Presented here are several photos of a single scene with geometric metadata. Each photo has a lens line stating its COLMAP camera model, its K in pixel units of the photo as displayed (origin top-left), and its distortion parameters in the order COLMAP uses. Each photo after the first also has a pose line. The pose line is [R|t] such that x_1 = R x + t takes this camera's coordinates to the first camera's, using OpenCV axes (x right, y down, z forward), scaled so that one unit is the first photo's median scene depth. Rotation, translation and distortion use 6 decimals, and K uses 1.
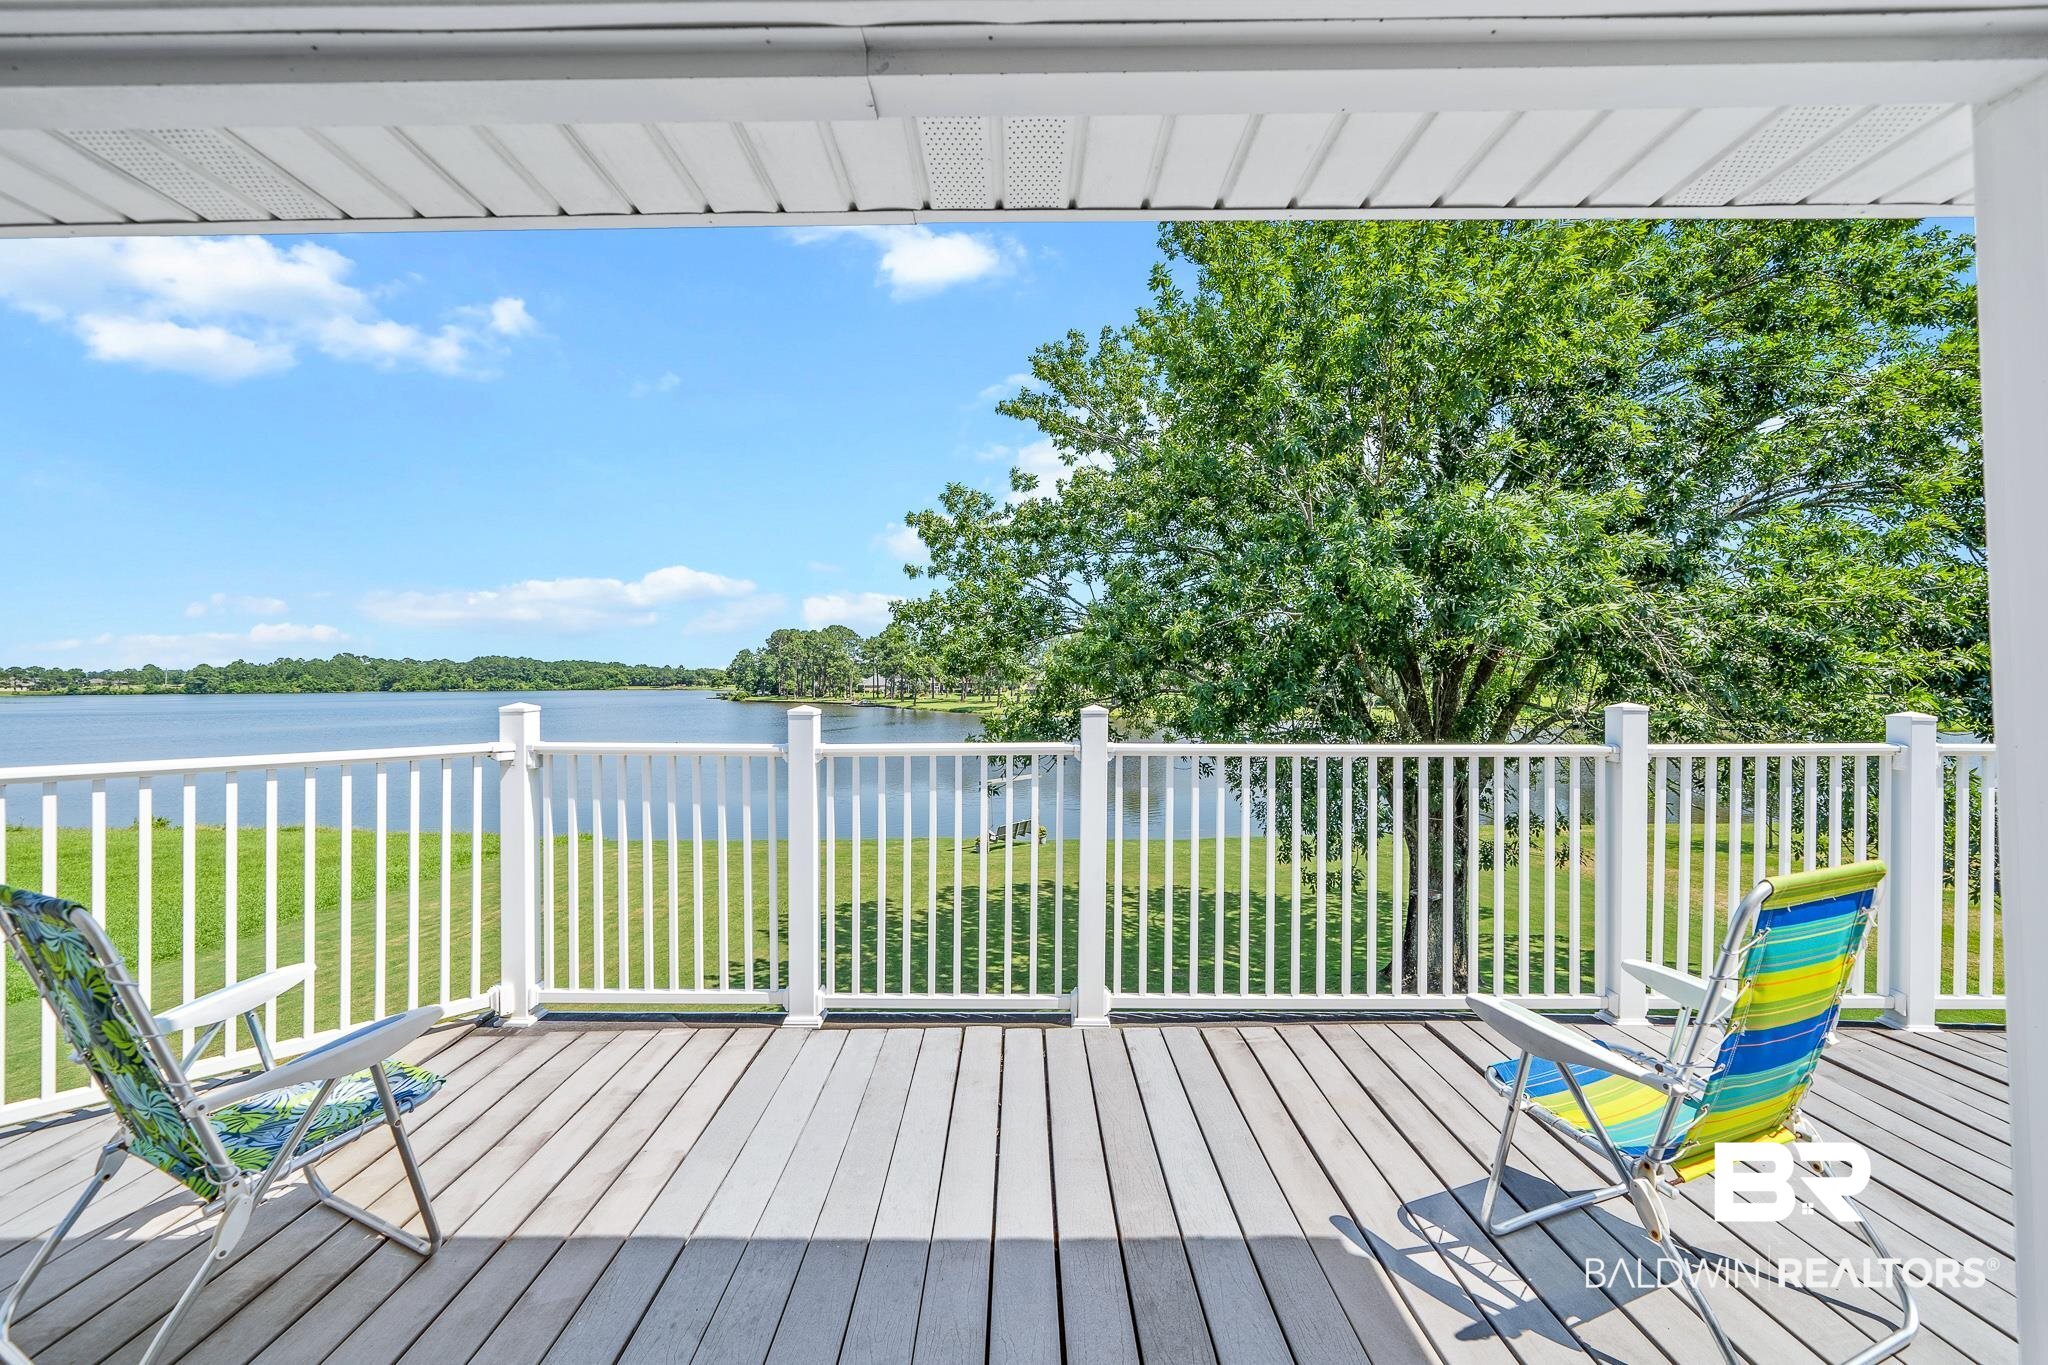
lens RADIAL K [[902.9, 0, 1027.8], [0, 902.9, 679.1], [0, 0, 1]] dist [0.011475, -0.000734]
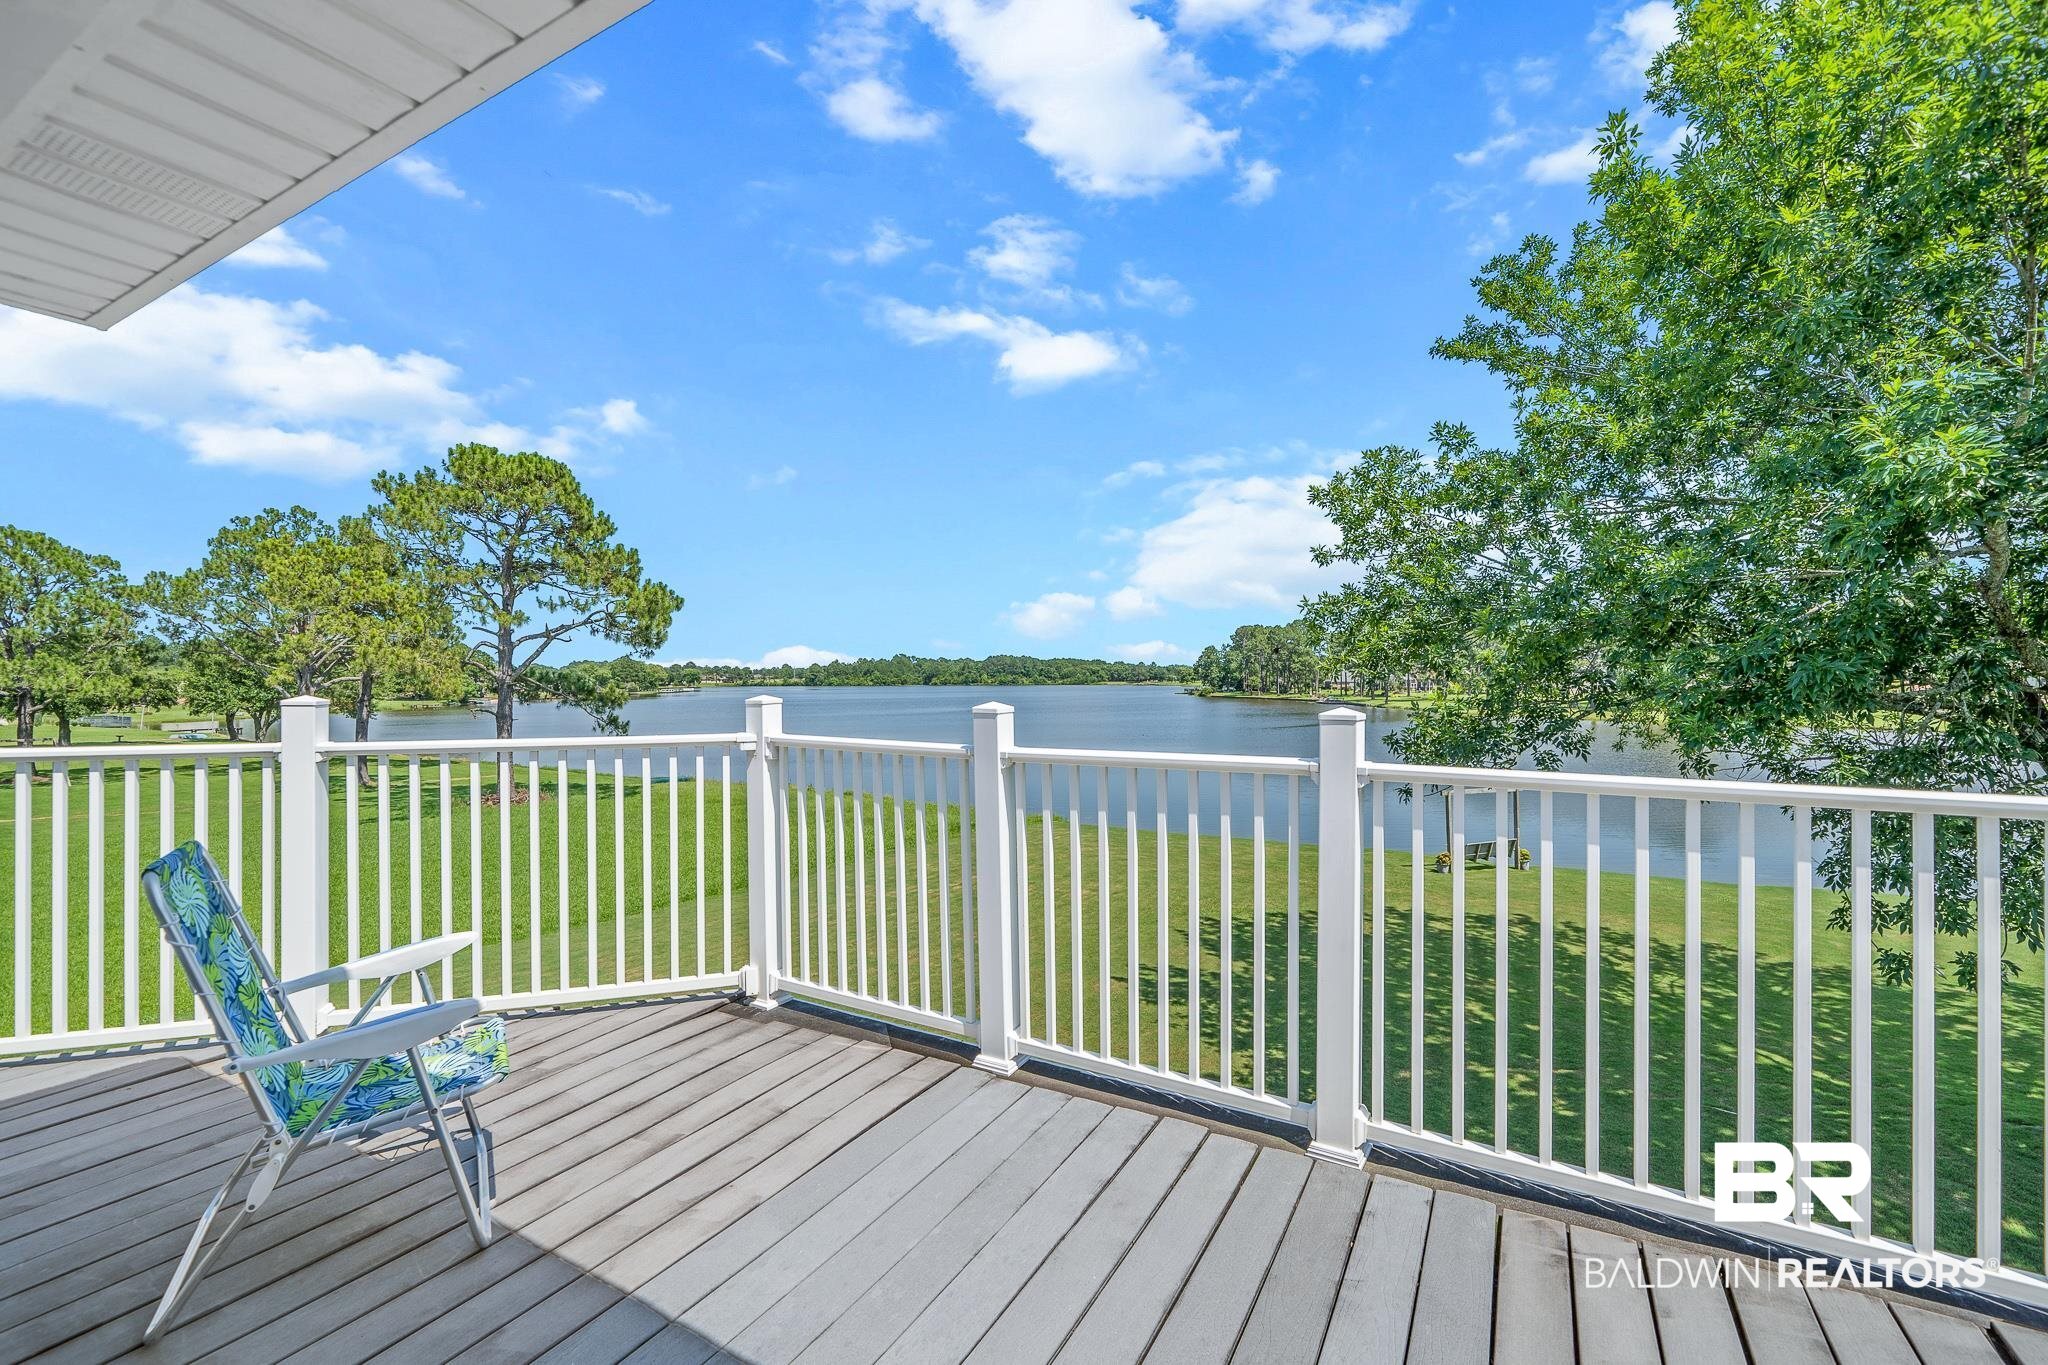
lens RADIAL K [[902.9, 0, 1024.9], [0, 902.9, 687.7], [0, 0, 1]] dist [0.011475, -0.000734]
pose [[0.868696, 0.007282, -0.495292, 0.055554], [-0.000433, 0.999903, 0.013943, 0.000784], [0.495345, -0.011898, 0.868615, 0.068950]]
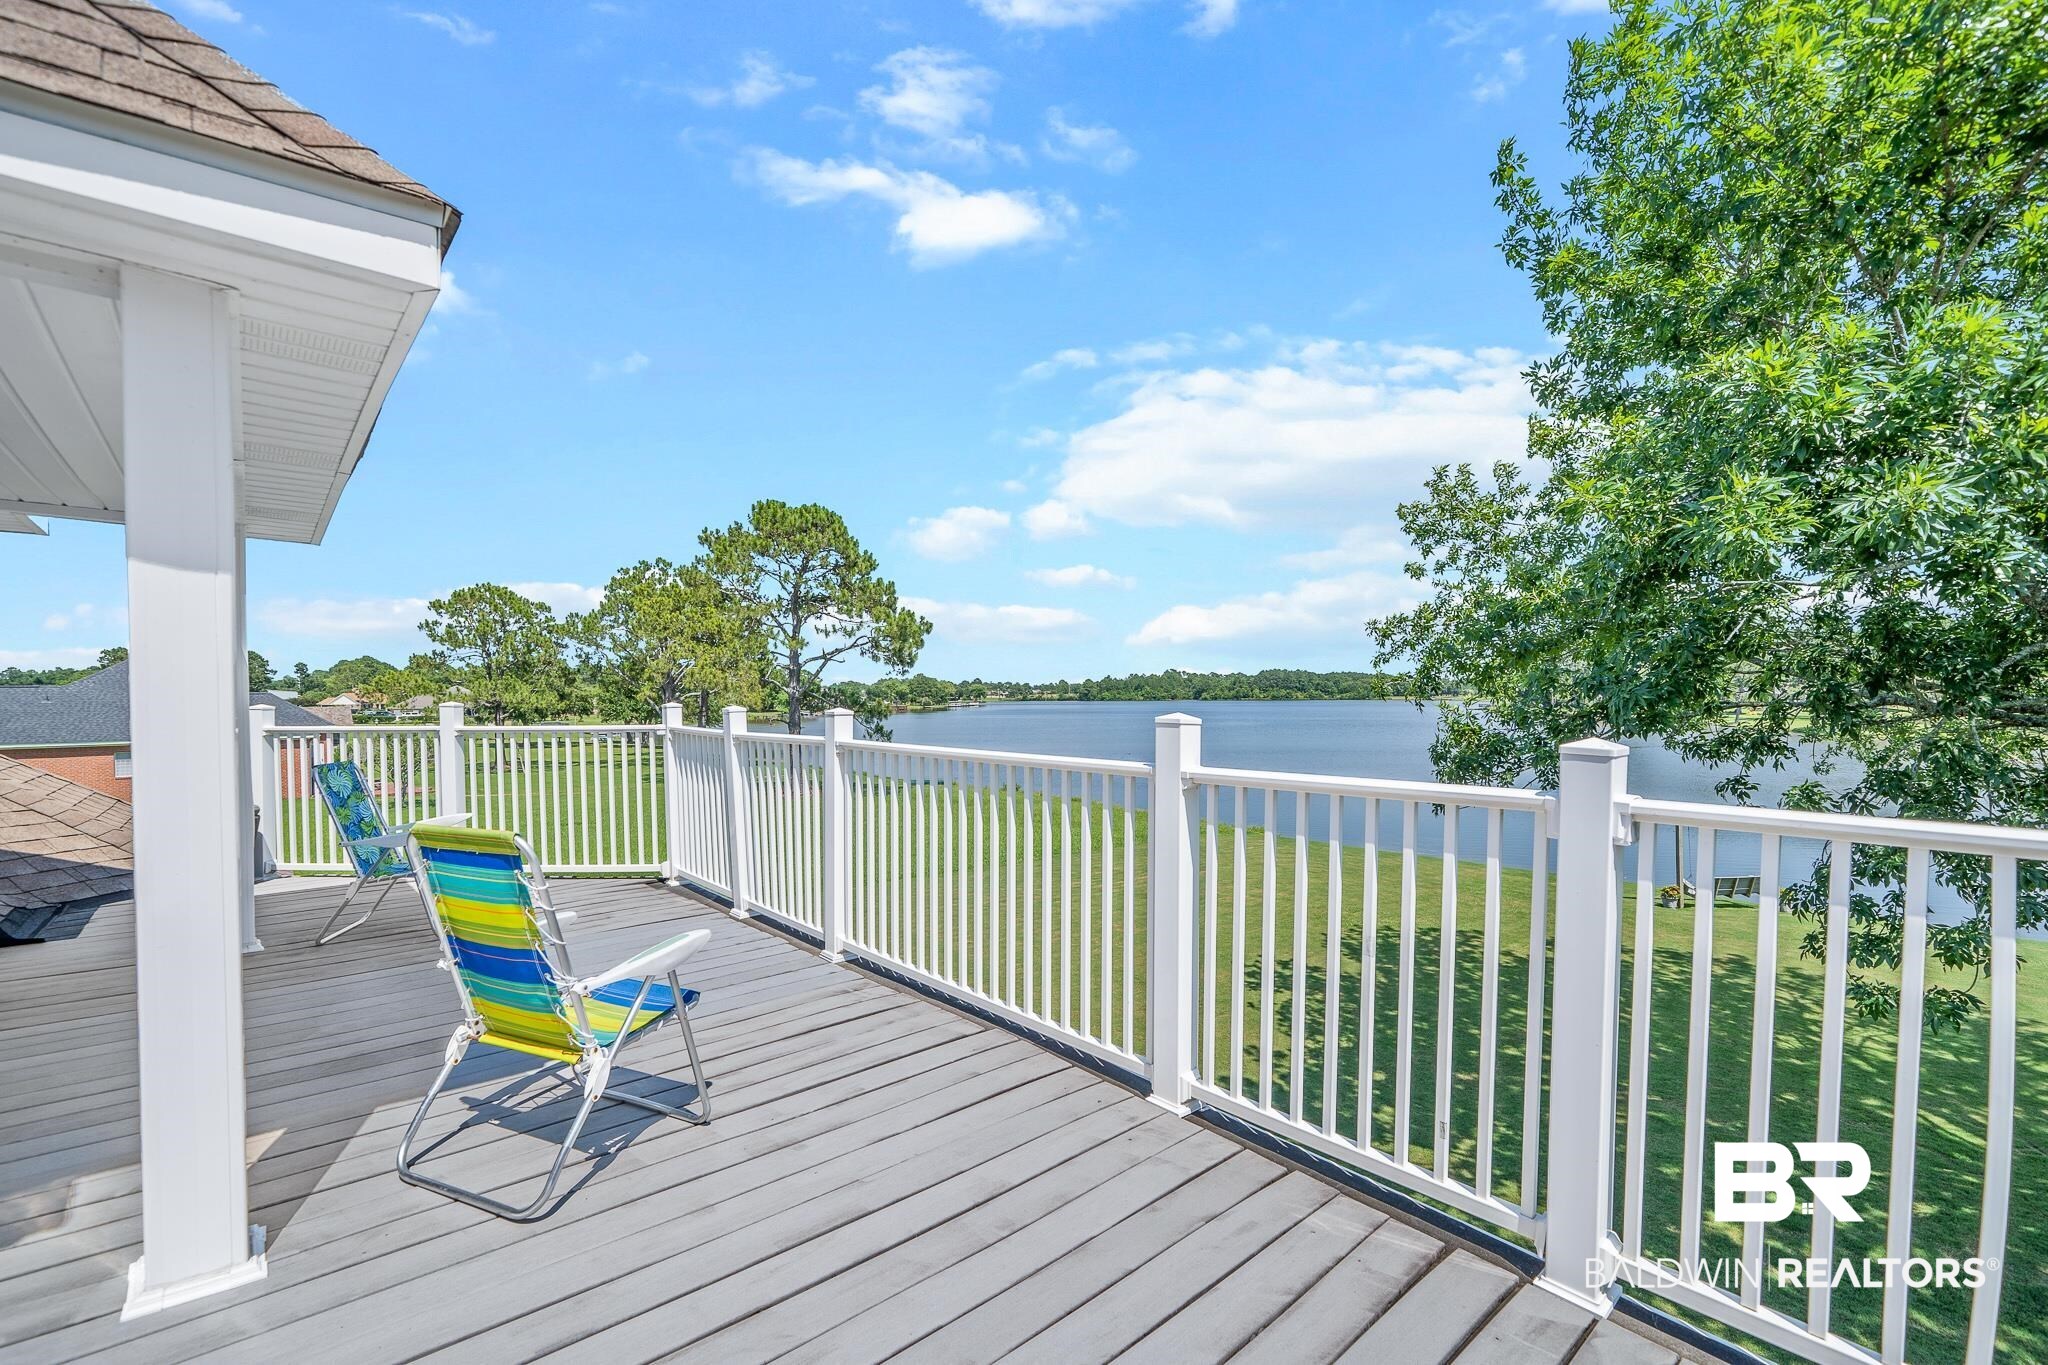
lens RADIAL K [[902.9, 0, 1025.4], [0, 902.9, 736.0], [0, 0, 1]] dist [0.011475, -0.000734]
pose [[0.665759, 0.036544, -0.745271, 0.321672], [0.001699, 0.998723, 0.050490, 0.001107], [0.746165, -0.034880, 0.664847, 0.094865]]
